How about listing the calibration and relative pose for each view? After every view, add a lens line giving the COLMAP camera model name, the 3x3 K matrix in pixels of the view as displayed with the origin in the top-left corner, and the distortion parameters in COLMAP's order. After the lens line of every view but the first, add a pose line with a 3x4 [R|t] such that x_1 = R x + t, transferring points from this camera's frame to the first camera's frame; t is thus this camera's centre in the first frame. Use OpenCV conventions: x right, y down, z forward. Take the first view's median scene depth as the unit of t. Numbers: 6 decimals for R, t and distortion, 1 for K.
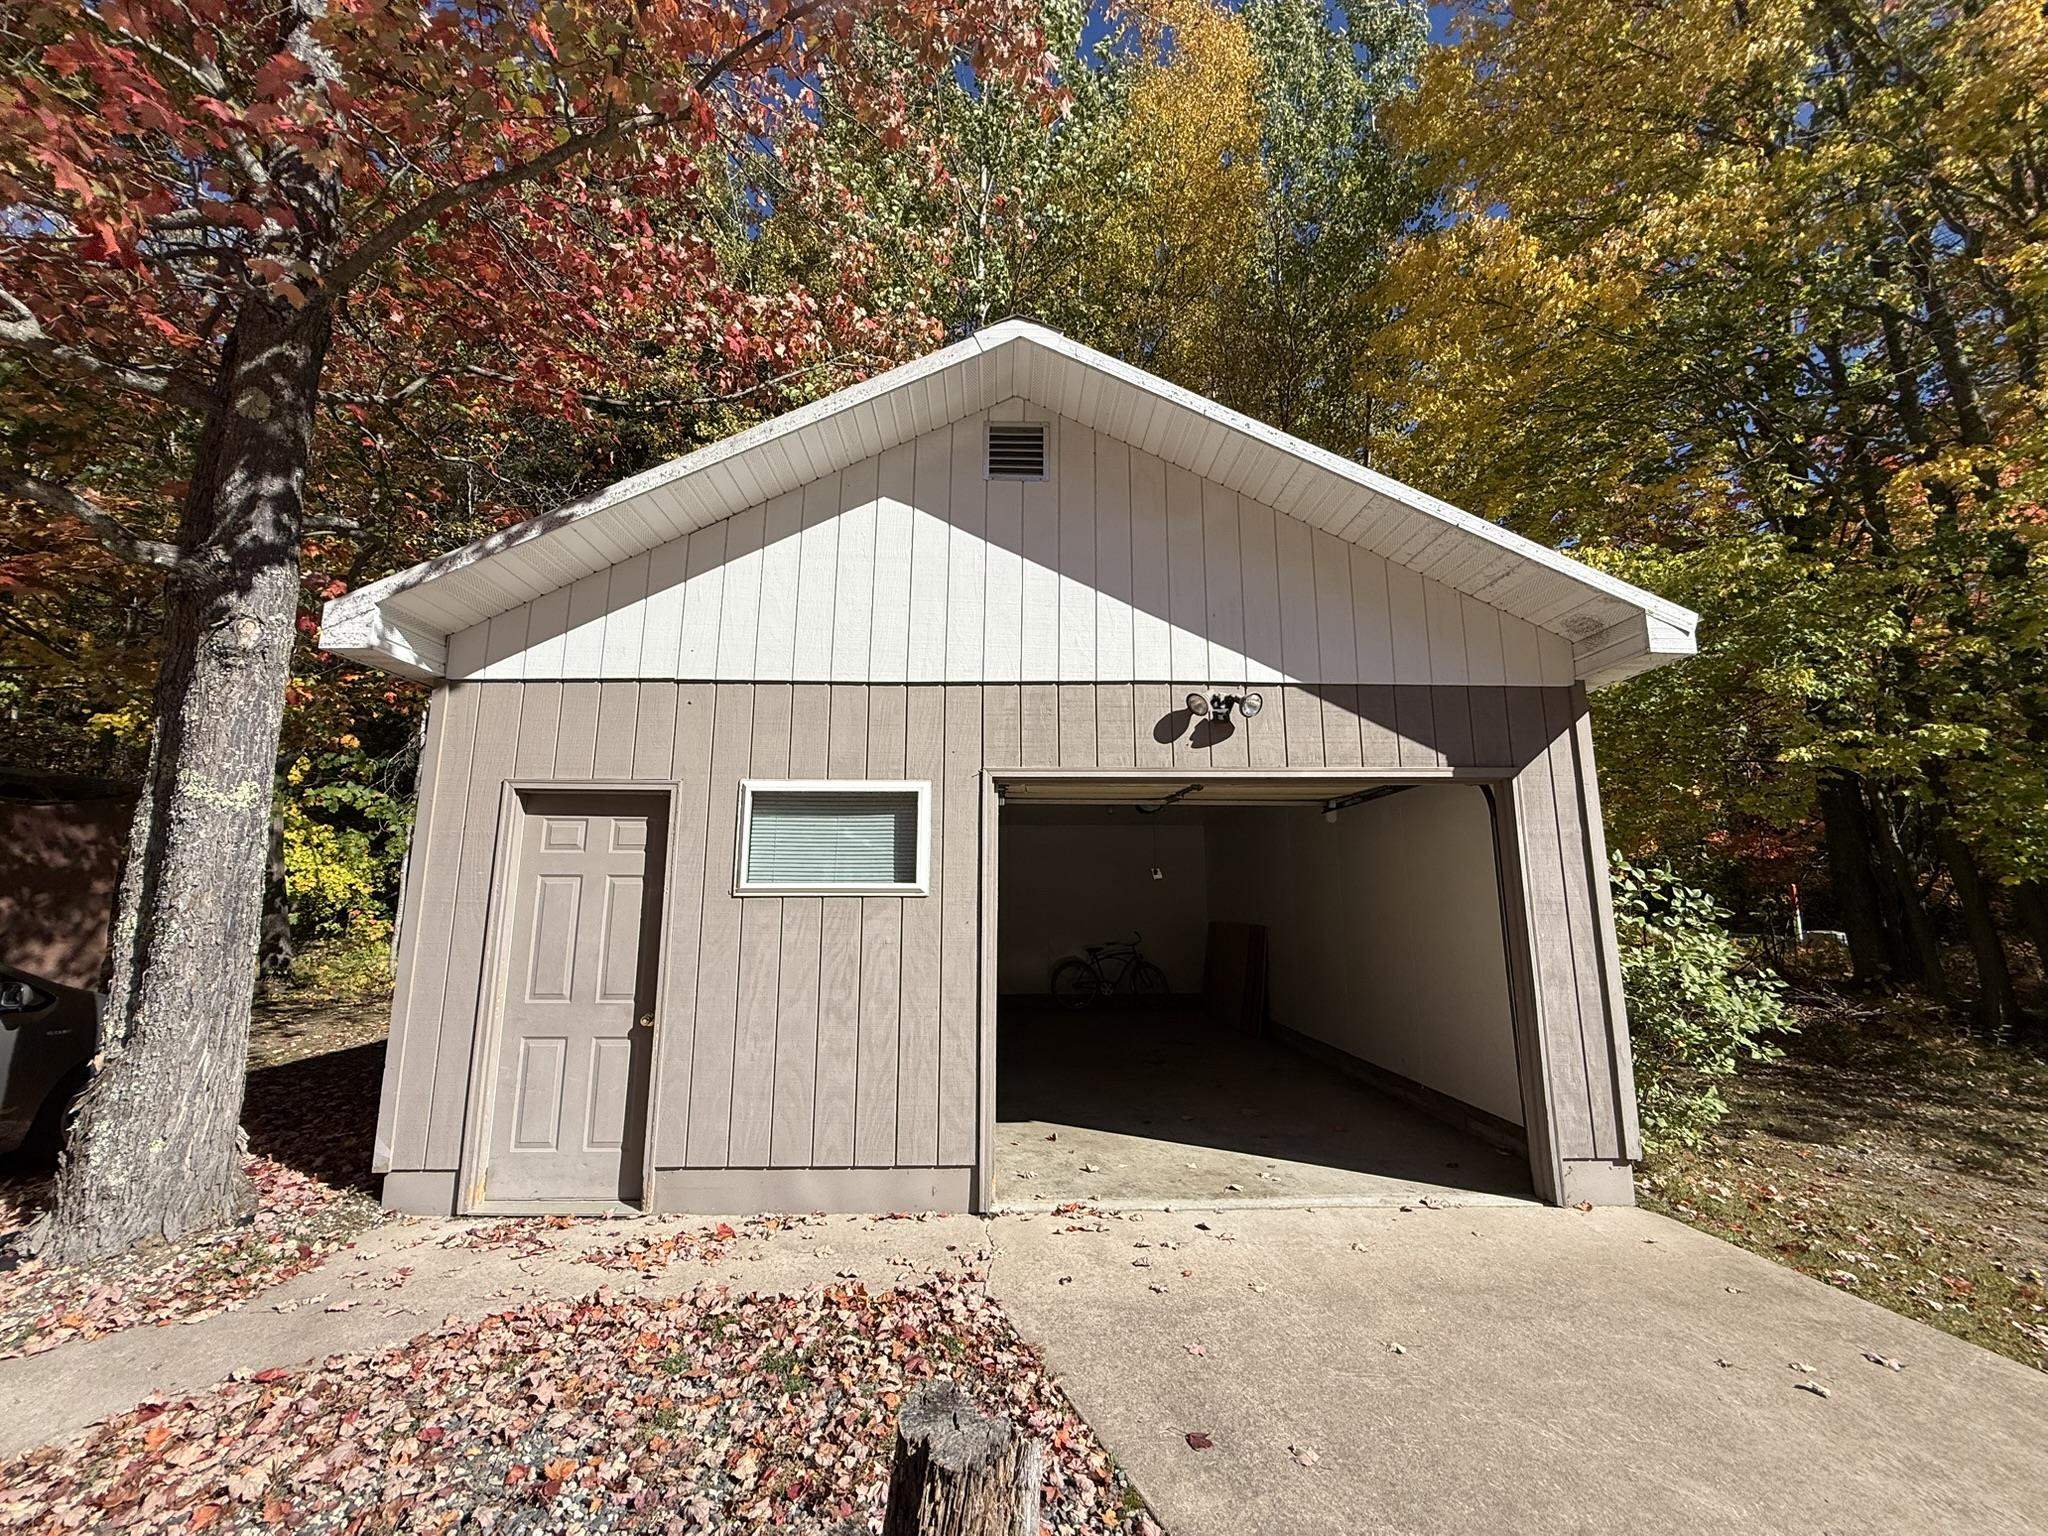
lens RADIAL K [[815.3, 0, 1015.8], [0, 815.3, 766.5], [0, 0, 1]] dist [0.000867, -0.000221]
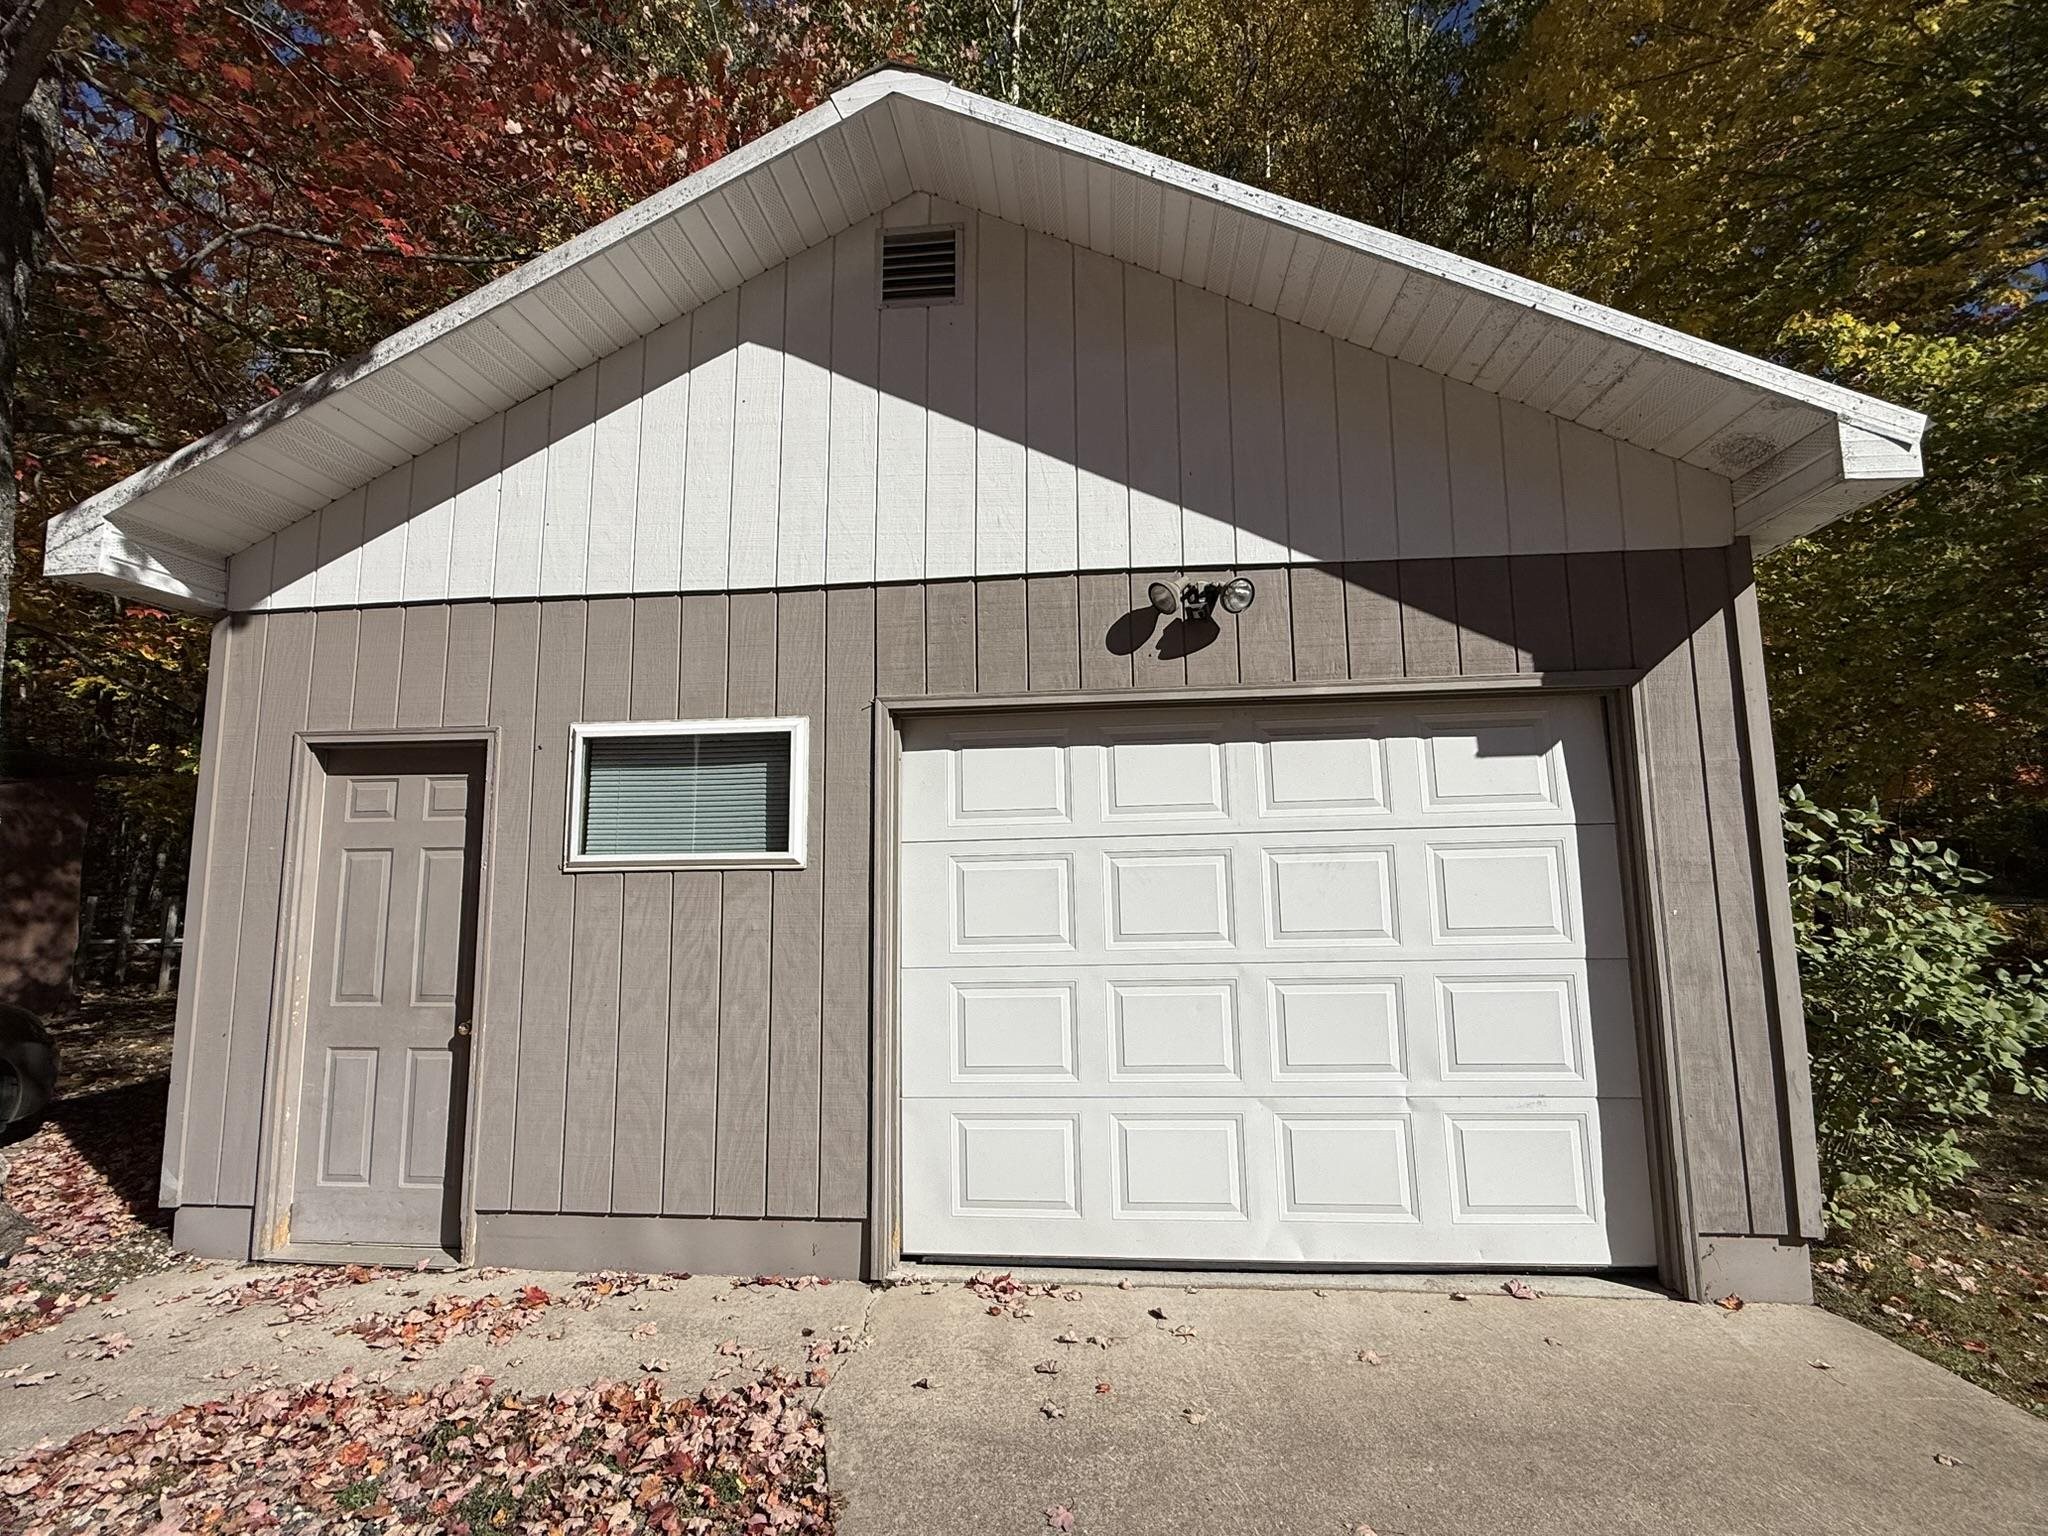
lens RADIAL K [[936.0, 0, 1022.3], [0, 936.0, 766.3], [0, 0, 1]] dist [-0.000810, 0.000861]
pose [[0.992789, -0.027348, -0.116717, 0.197268], [0.033297, 0.998227, 0.049334, 0.027676], [0.115161, -0.052865, 0.991939, 0.163508]]
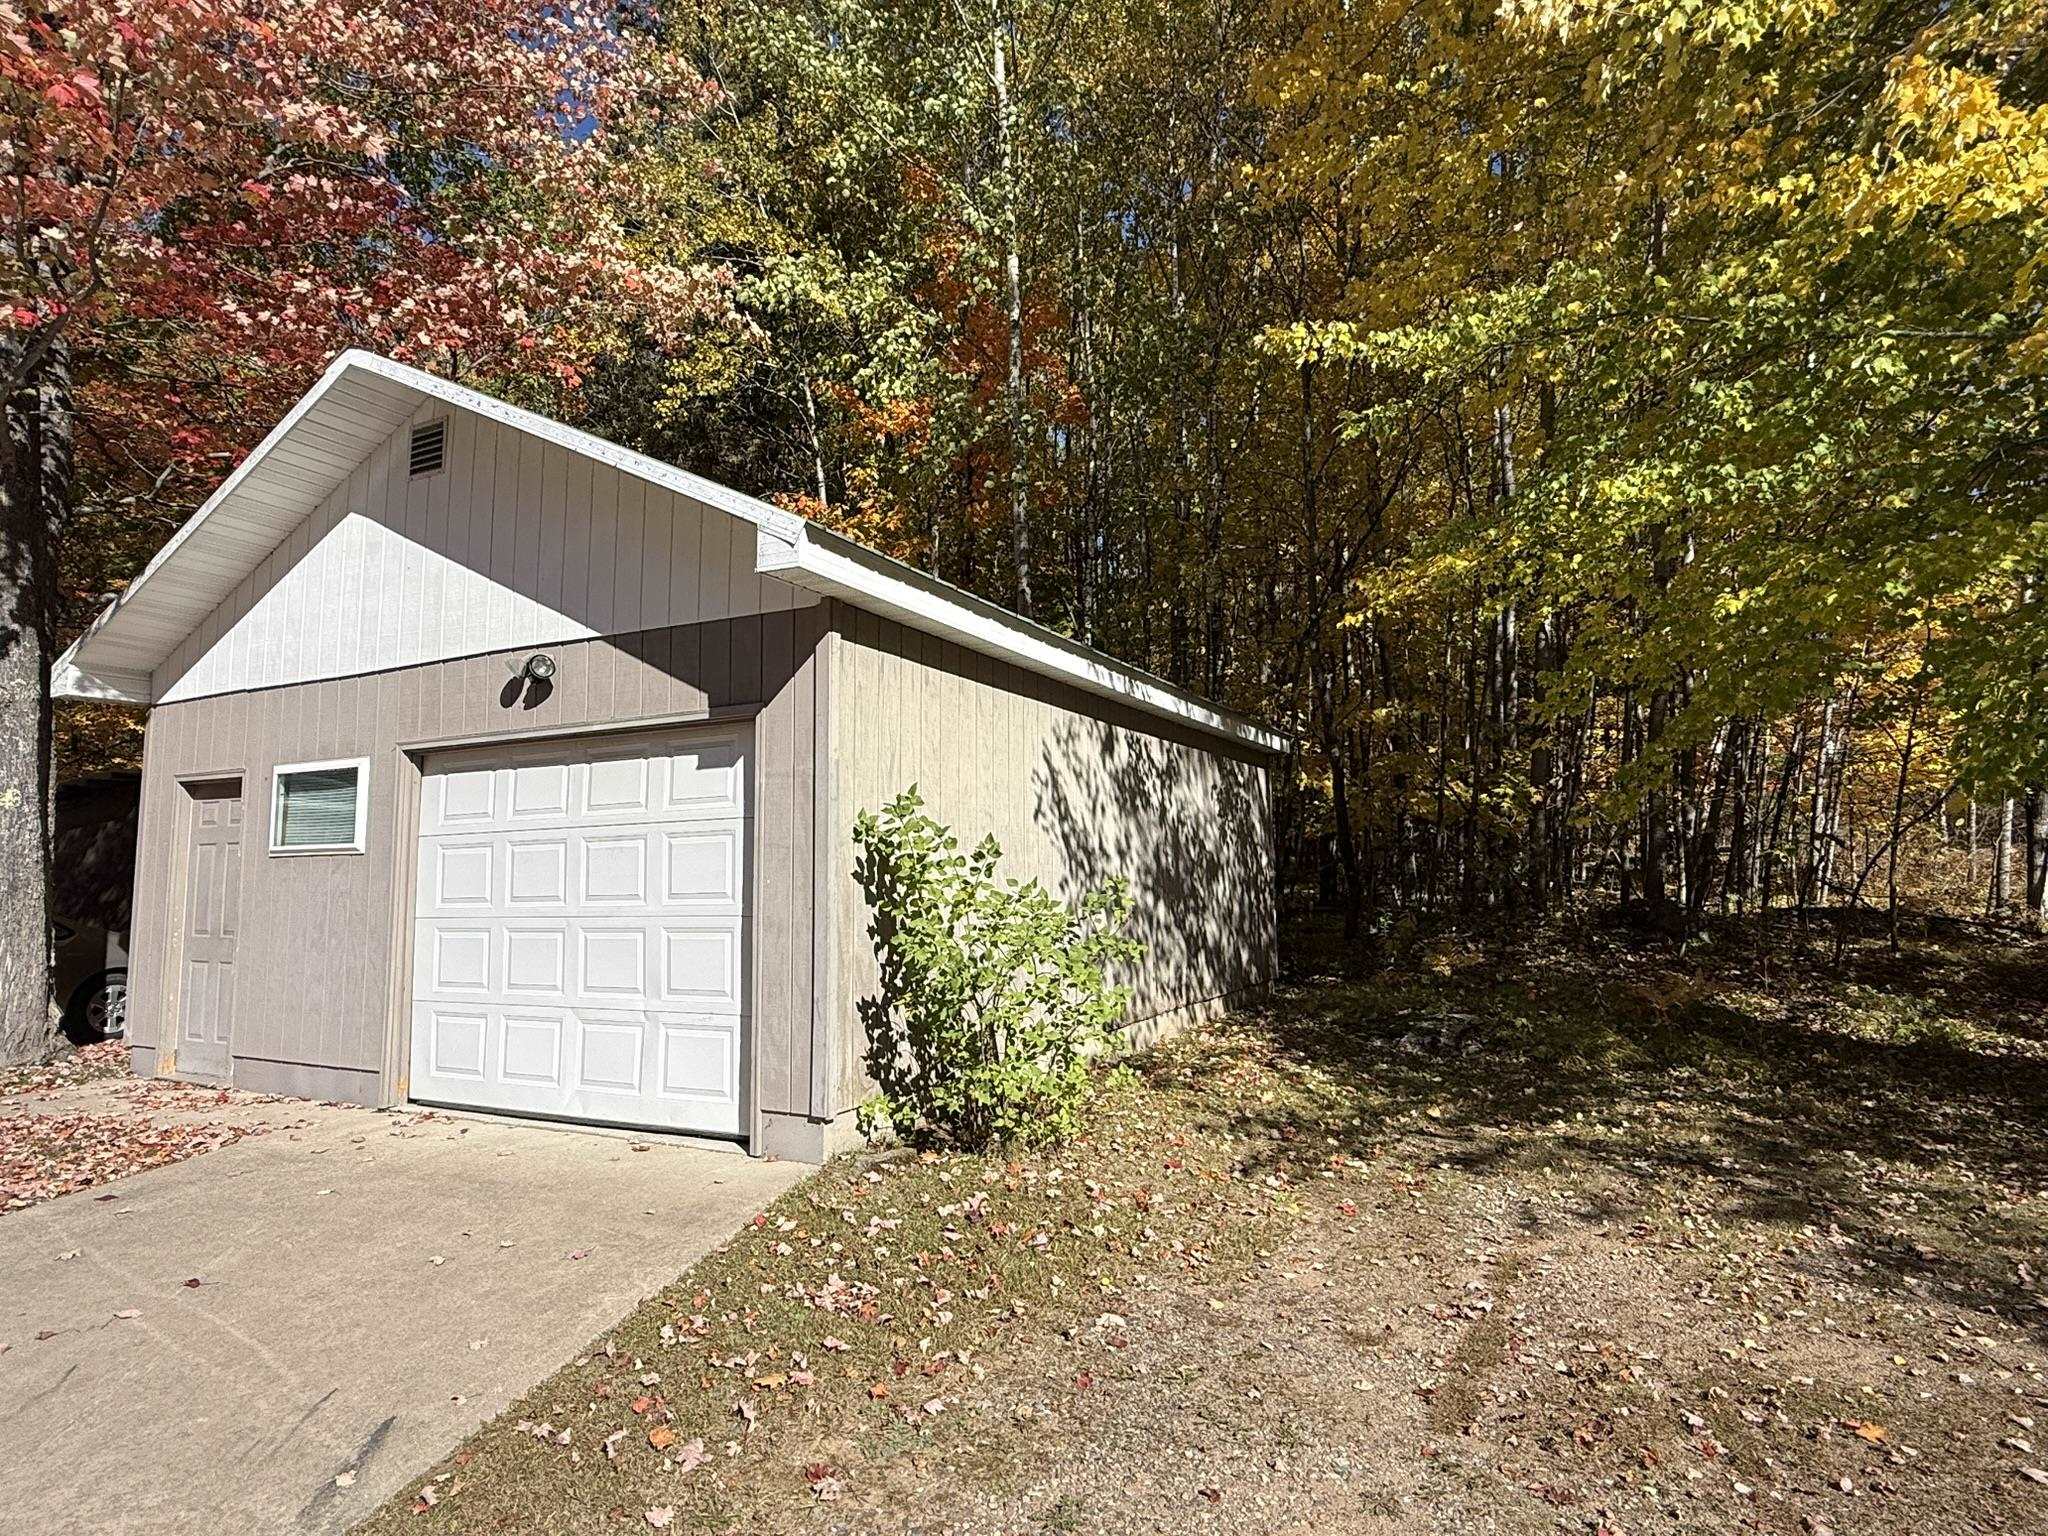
lens RADIAL K [[1127.7, 0, 1026.8], [0, 1127.7, 764.8], [0, 0, 1]] dist [-0.000803, 0.001231]
pose [[0.878408, -0.058314, -0.474341, 1.539298], [0.091746, 0.994643, 0.047621, 0.039672], [0.469023, -0.085350, 0.879052, 0.013082]]
